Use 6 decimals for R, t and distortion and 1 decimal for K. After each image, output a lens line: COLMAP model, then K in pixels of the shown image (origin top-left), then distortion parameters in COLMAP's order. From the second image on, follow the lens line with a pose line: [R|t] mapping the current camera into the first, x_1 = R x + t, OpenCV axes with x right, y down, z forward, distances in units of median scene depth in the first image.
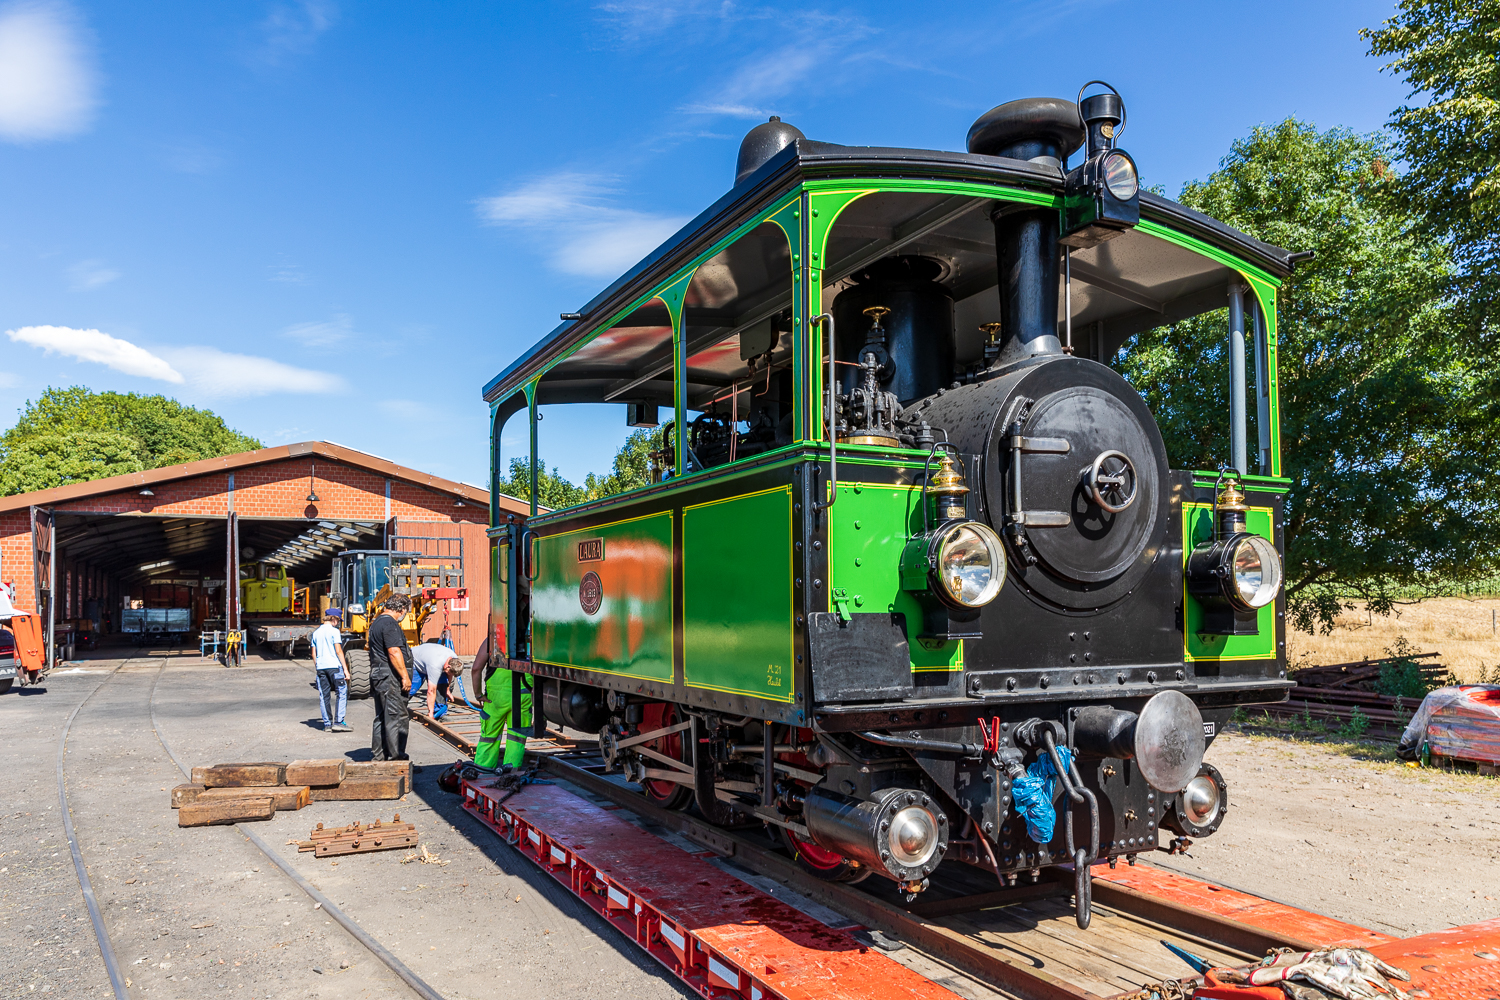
lens RADIAL K [[1037.2, 0, 699.5], [0, 1037.2, 584.5], [0, 0, 1]] dist [0.002172, -0.003126]
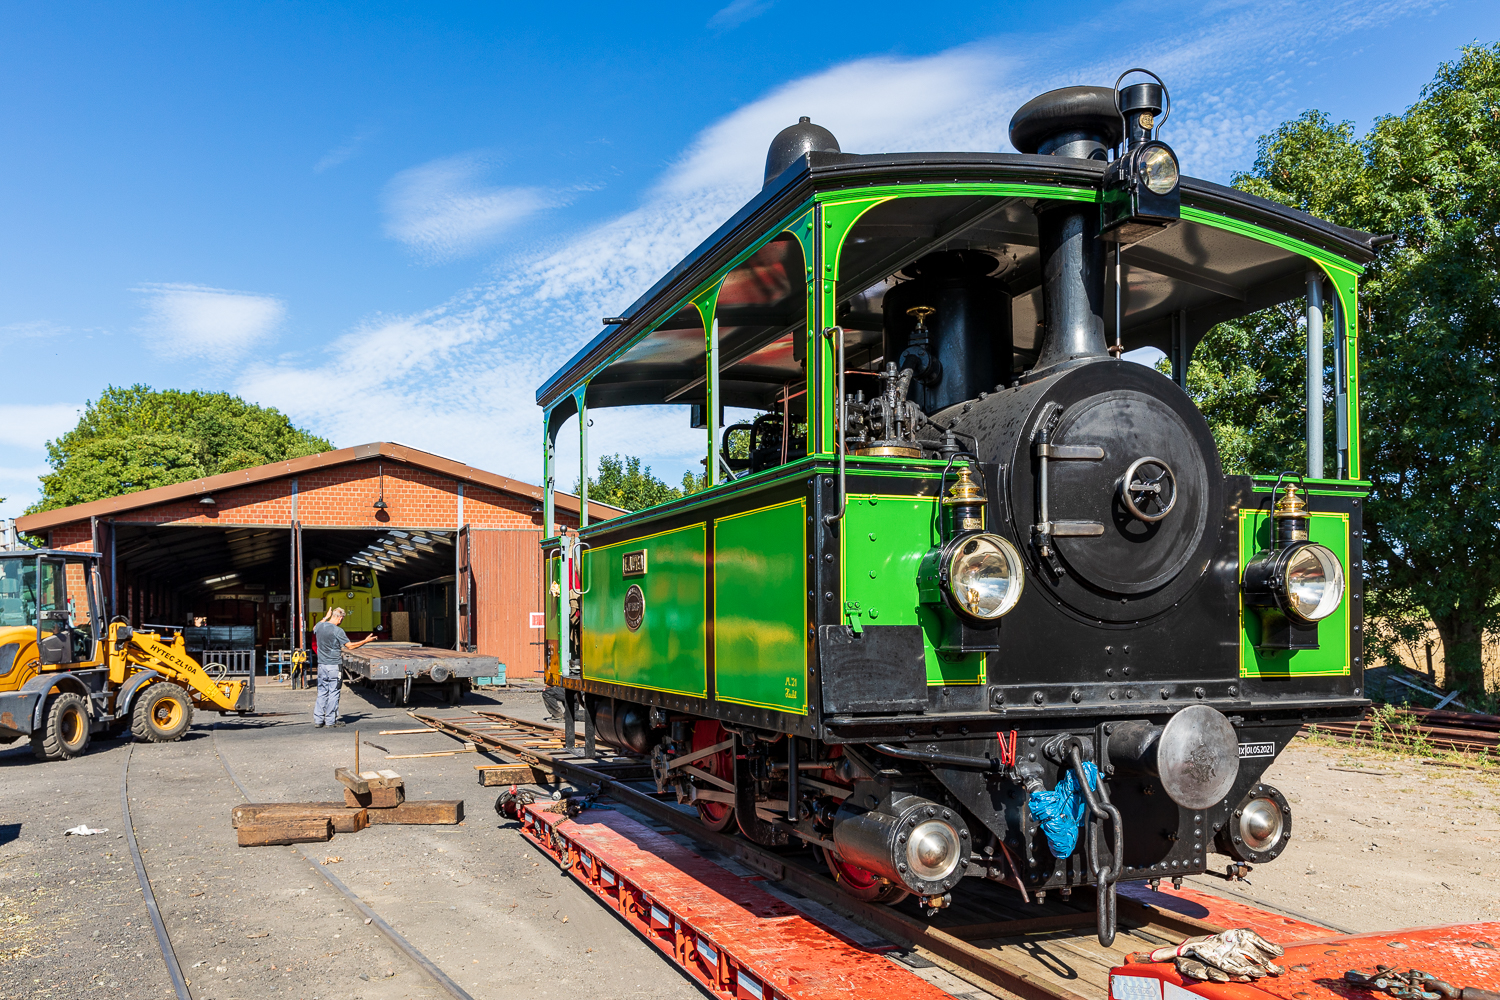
lens RADIAL K [[1210.0, 0, 696.7], [0, 1210.0, 625.2], [0, 0, 1]] dist [-0.021039, 0.021515]
pose [[0.994194, -0.000586, -0.107599, 0.090050], [0.002950, 0.999758, 0.021812, 0.001168], [0.107560, -0.022003, 0.993955, -0.143267]]
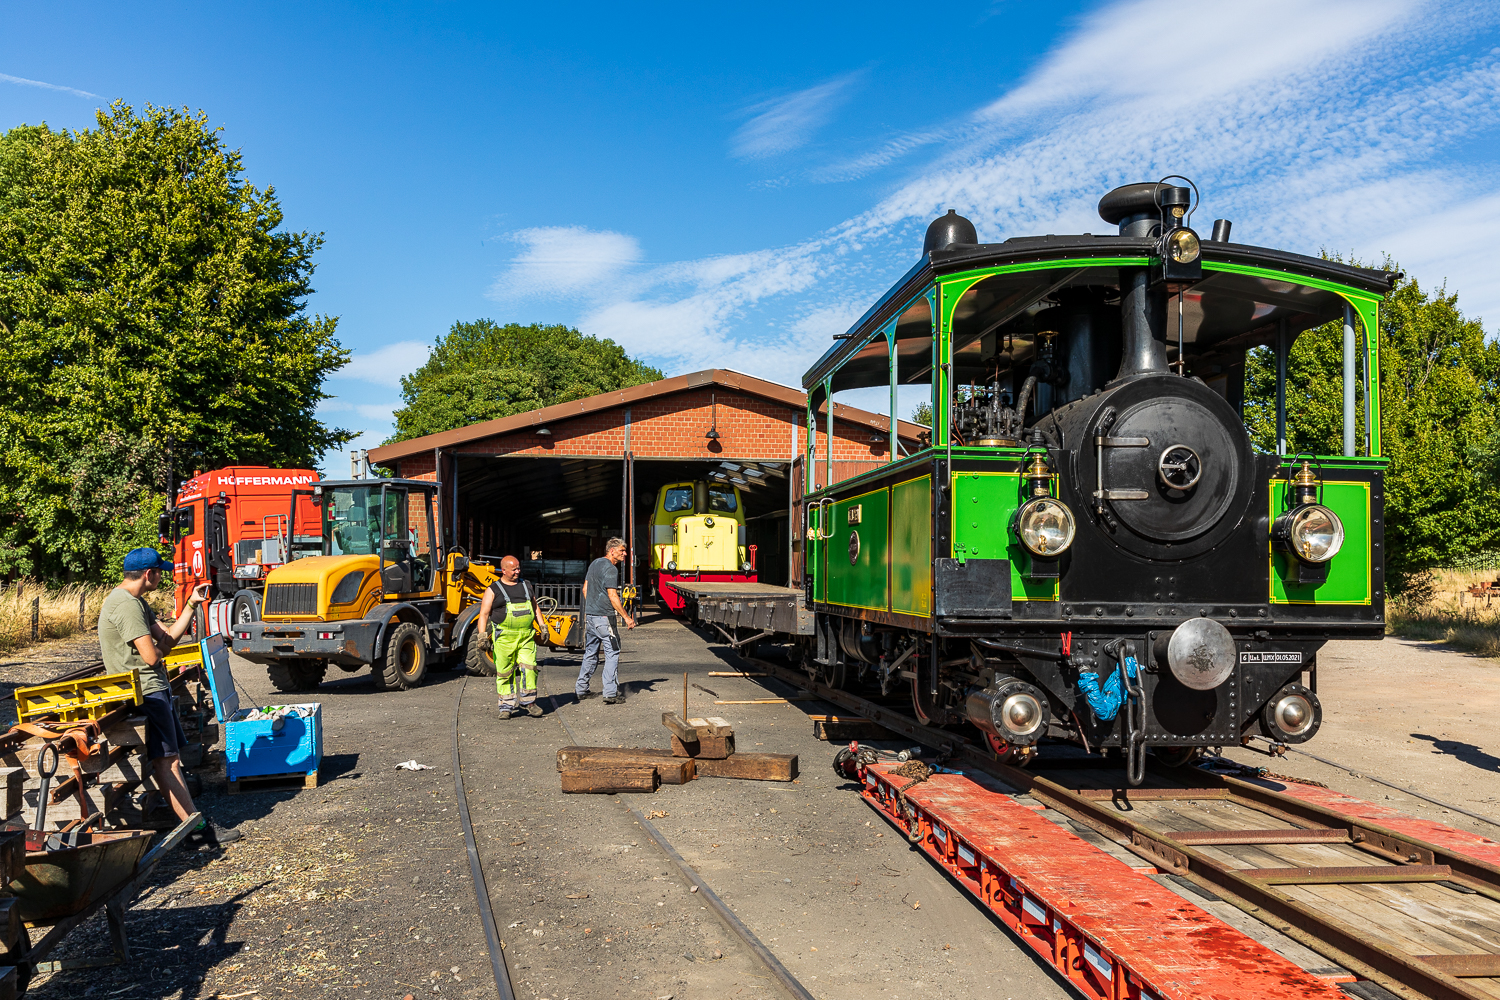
lens RADIAL K [[1348.7, 0, 749.9], [0, 1348.7, 477.5], [0, 0, 1]] dist [0.020467, -0.012713]
pose [[0.943224, -0.003689, -0.332136, 0.405004], [-0.010693, 0.999083, -0.041466, -0.004637], [0.331985, 0.042664, 0.942319, -0.780089]]
